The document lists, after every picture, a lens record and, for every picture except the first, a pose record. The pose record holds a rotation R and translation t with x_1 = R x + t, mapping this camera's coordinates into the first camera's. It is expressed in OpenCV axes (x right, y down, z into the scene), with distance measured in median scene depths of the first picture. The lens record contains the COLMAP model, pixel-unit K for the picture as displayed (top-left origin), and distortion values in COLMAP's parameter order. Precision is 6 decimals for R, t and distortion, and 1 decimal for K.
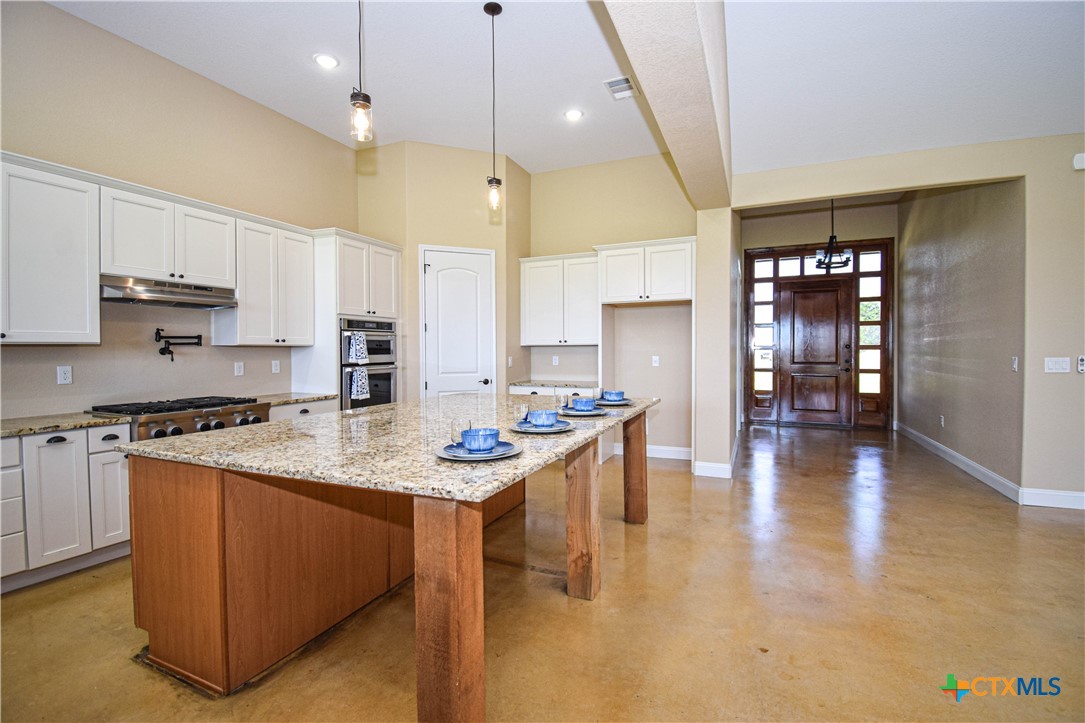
lens RADIAL K [[480.3, 0, 545.0], [0, 480.3, 358.5], [0, 0, 1]] dist [0.007741, -0.018651]
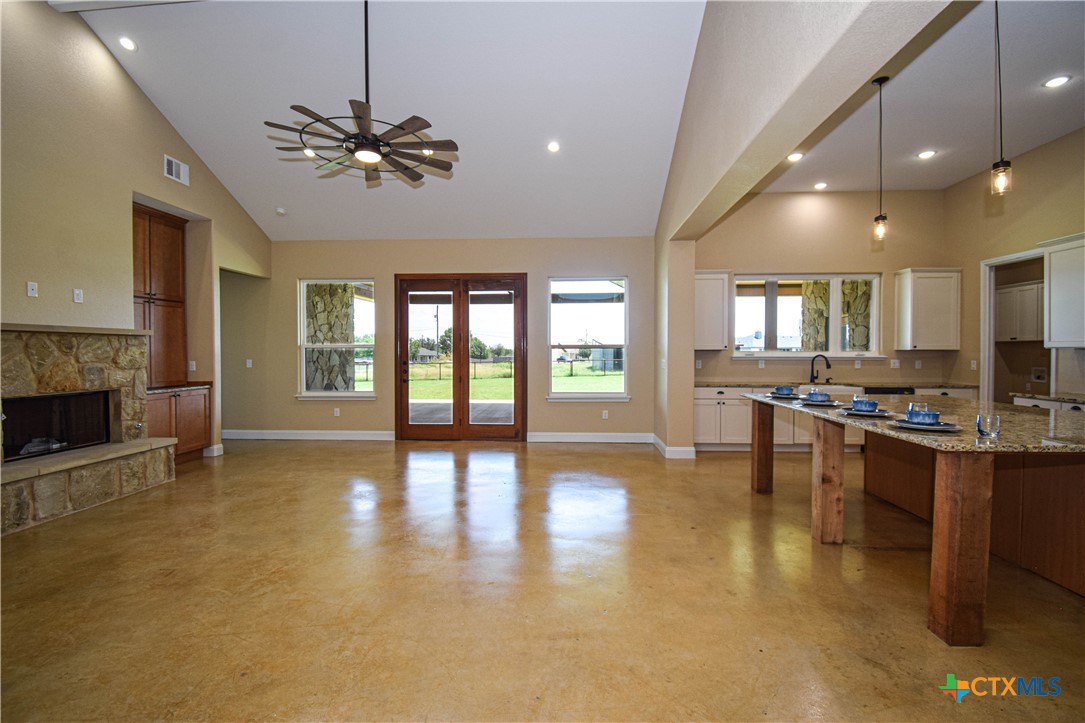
lens RADIAL K [[480.3, 0, 549.2], [0, 480.3, 360.5], [0, 0, 1]] dist [0.007741, -0.018651]
pose [[-0.937462, 0.012204, -0.347873, 0.642862], [-0.000958, 0.999291, 0.037639, -0.025899], [0.348086, 0.035618, -0.936786, 1.000947]]
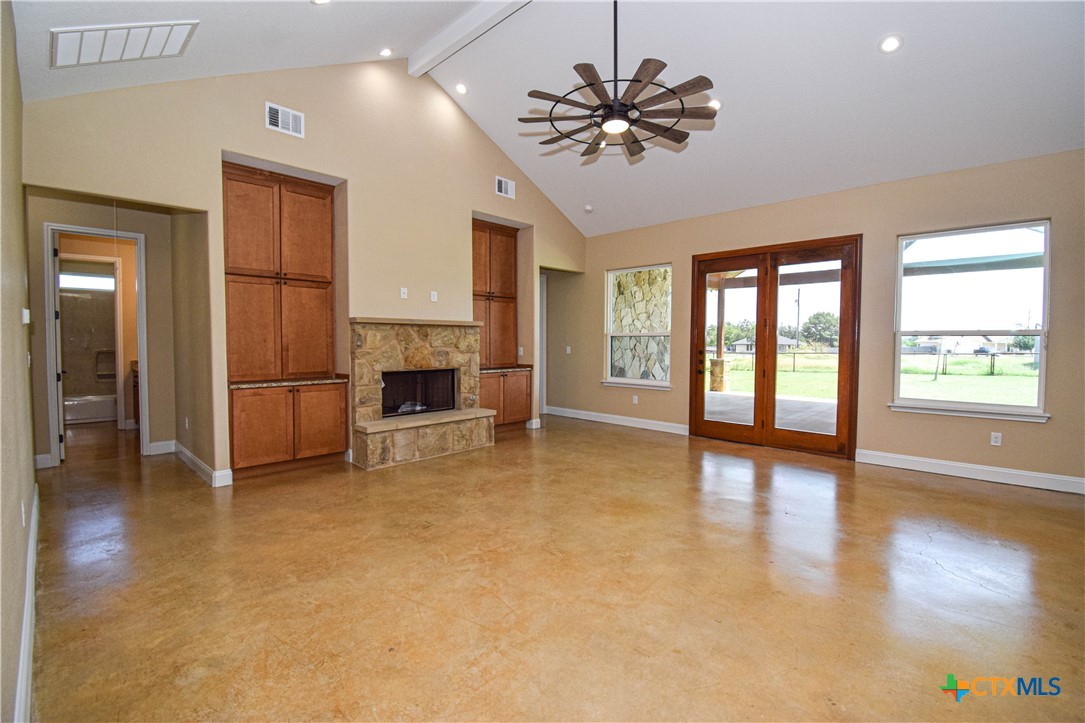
lens RADIAL K [[480.3, 0, 547.4], [0, 480.3, 357.9], [0, 0, 1]] dist [0.007741, -0.018651]
pose [[-0.936252, -0.011283, 0.351147, 0.480019], [0.008030, 0.998536, 0.053496, -0.022208], [-0.351236, 0.052906, -0.934791, 0.878803]]
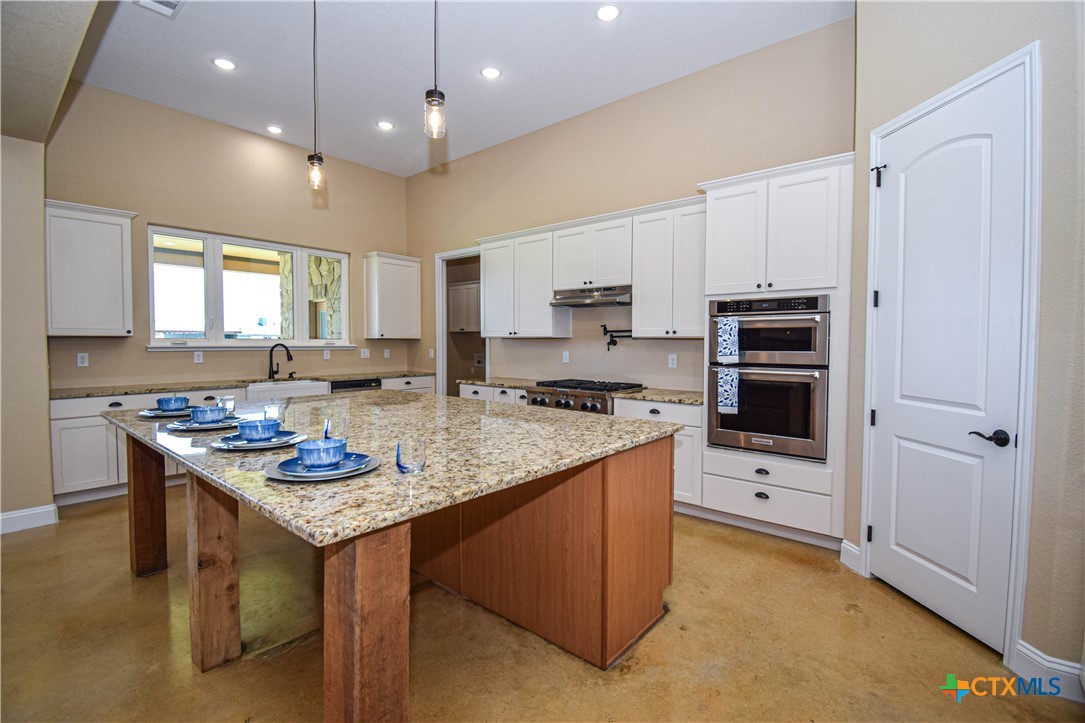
lens RADIAL K [[480.3, 0, 543.7], [0, 480.3, 359.9], [0, 0, 1]] dist [0.007741, -0.018651]
pose [[-0.278948, 0.041417, -0.959413, 0.337527], [-0.021035, 0.998566, 0.049223, -0.020873], [0.960076, 0.033912, -0.277676, 0.874930]]
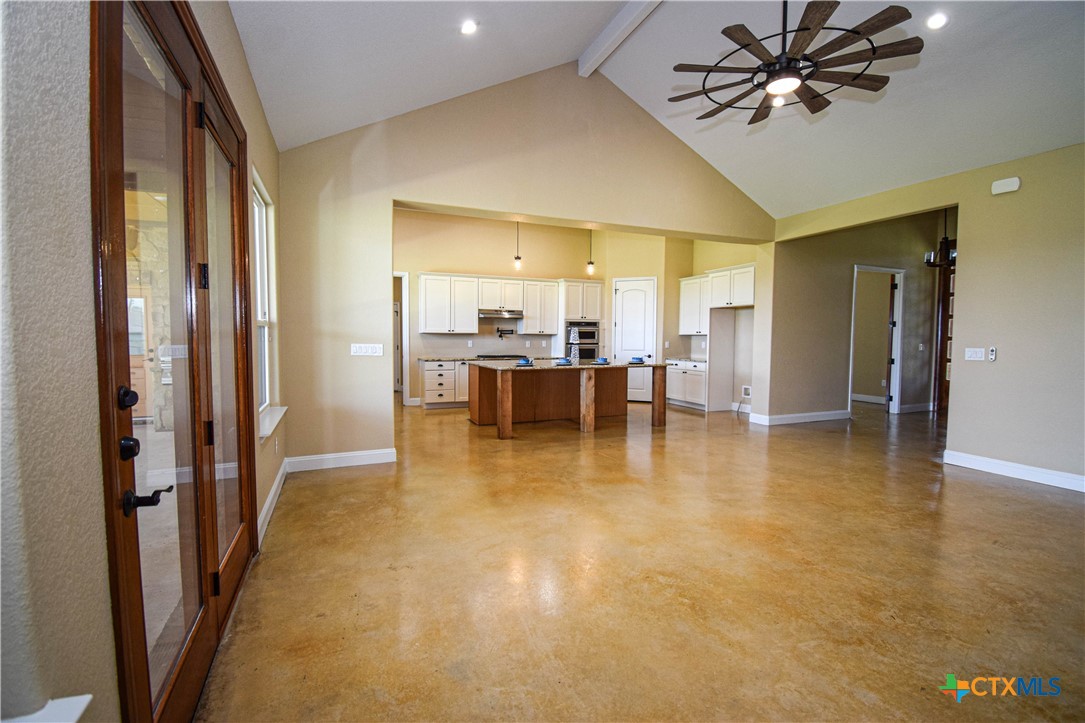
lens RADIAL K [[480.3, 0, 539.7], [0, 480.3, 359.3], [0, 0, 1]] dist [0.007741, -0.018651]
pose [[0.719035, 0.043444, -0.693615, 0.863983], [-0.022708, 0.998980, 0.039030, 0.002789], [0.694603, -0.012313, 0.719288, -0.532925]]
